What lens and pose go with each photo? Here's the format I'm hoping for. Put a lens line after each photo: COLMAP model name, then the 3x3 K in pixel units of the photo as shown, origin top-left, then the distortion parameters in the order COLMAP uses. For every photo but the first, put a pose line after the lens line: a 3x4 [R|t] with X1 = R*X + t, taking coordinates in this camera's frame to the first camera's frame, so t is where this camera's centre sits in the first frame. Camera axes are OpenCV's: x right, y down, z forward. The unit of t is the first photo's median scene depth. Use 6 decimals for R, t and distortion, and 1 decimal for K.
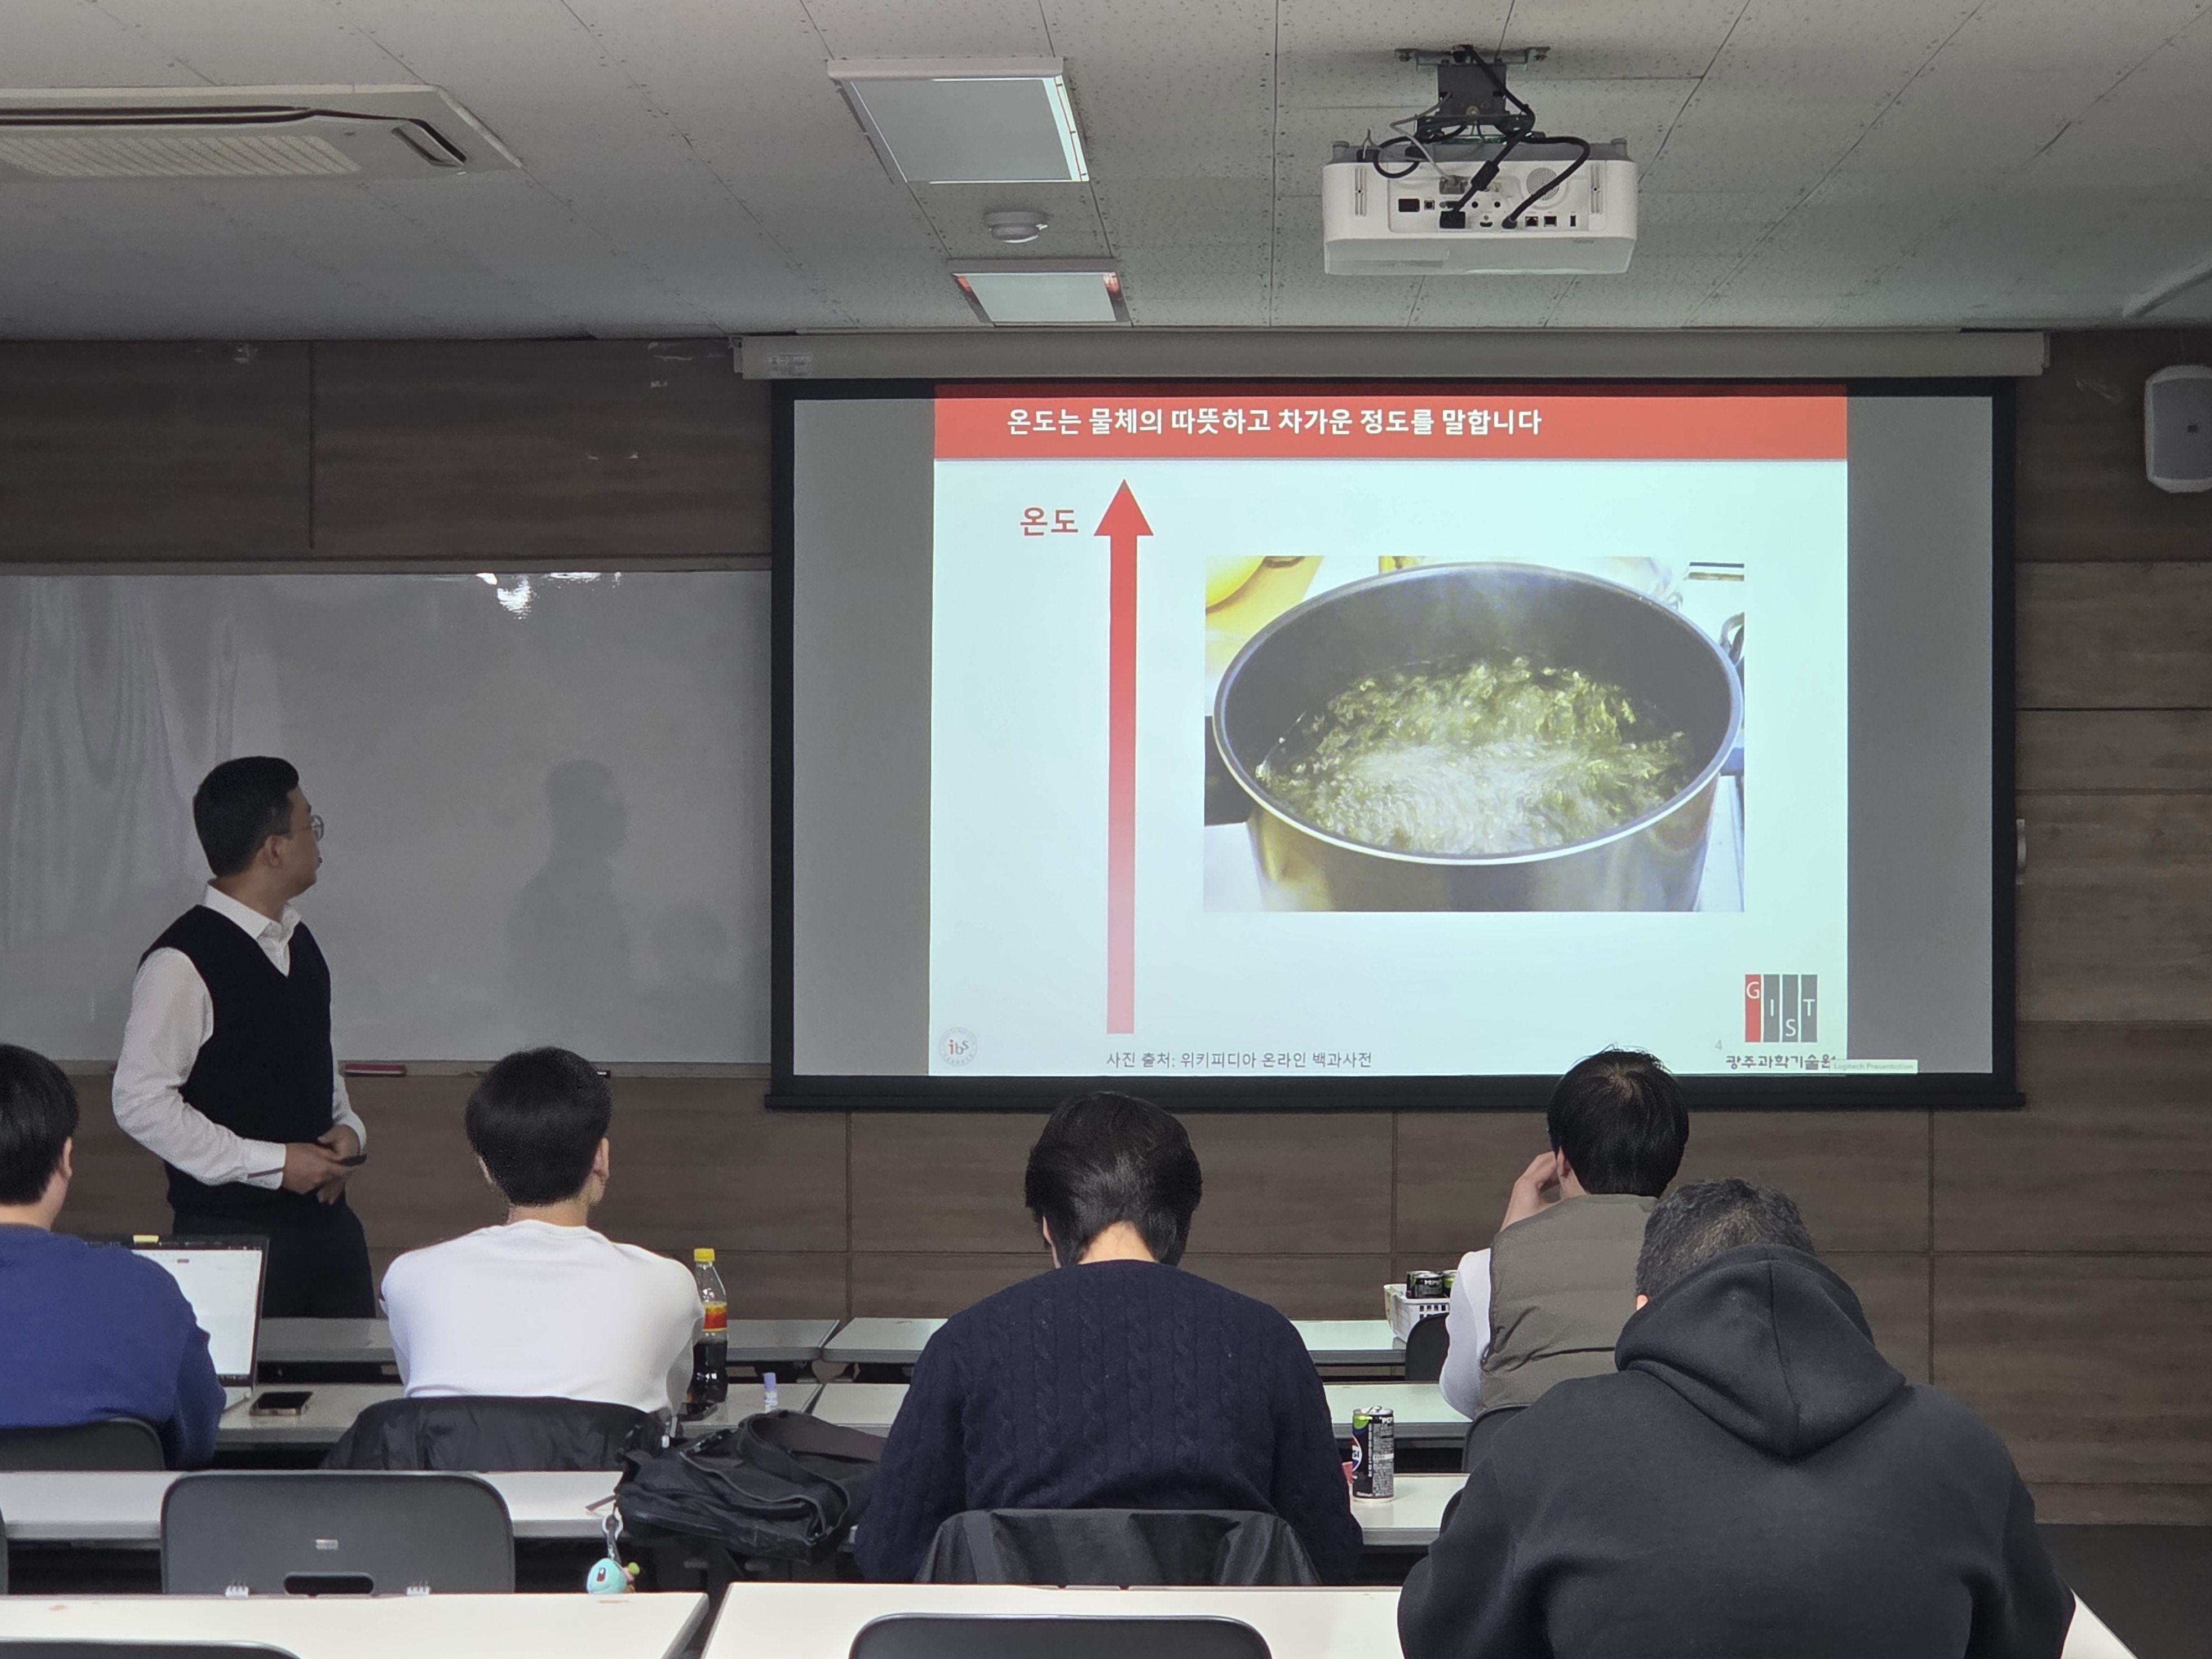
lens RADIAL K [[5673.7, 0, 1041.0], [0, 5673.7, 832.0], [0, 0, 1]] dist [-0.662327, 9.347579]
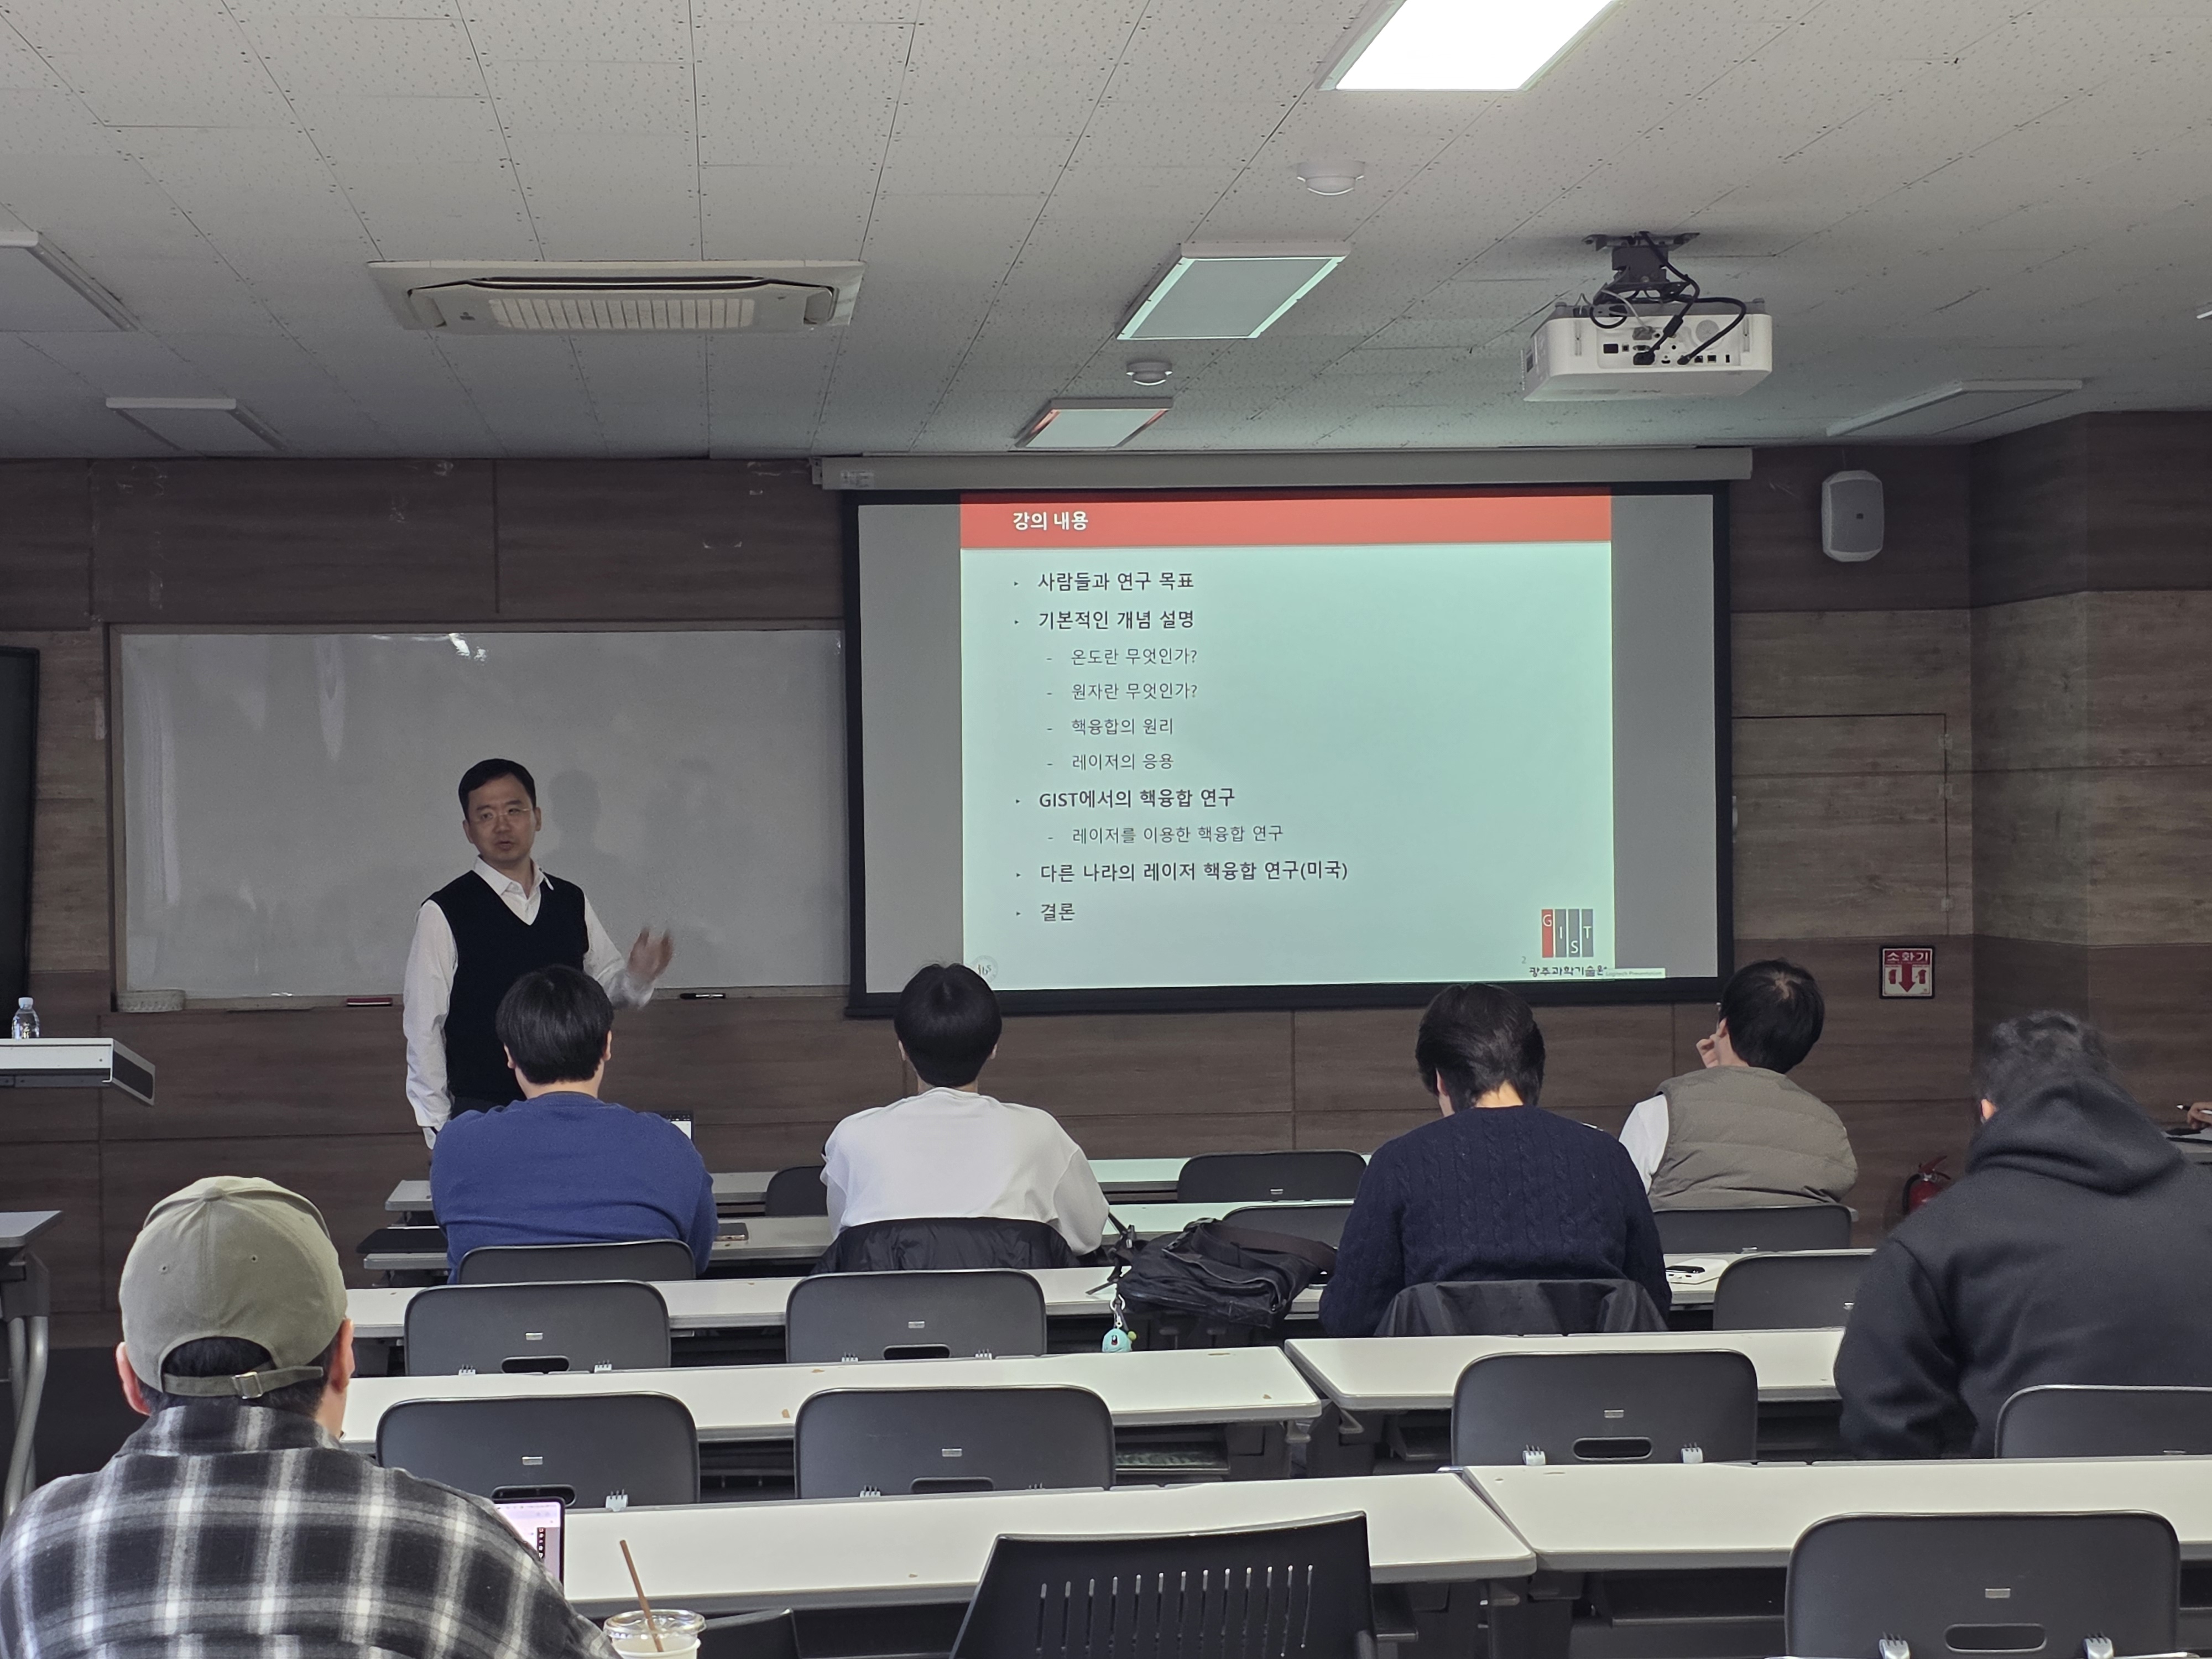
lens RADIAL K [[4059.0, 0, 1067.6], [0, 4059.0, 870.8], [0, 0, 1]] dist [0.264185, -1.025265]
pose [[0.992023, -0.015663, 0.125080, -0.120276], [0.014496, 0.999843, 0.010234, 0.003583], [-0.125220, -0.008339, 0.992094, 0.004944]]
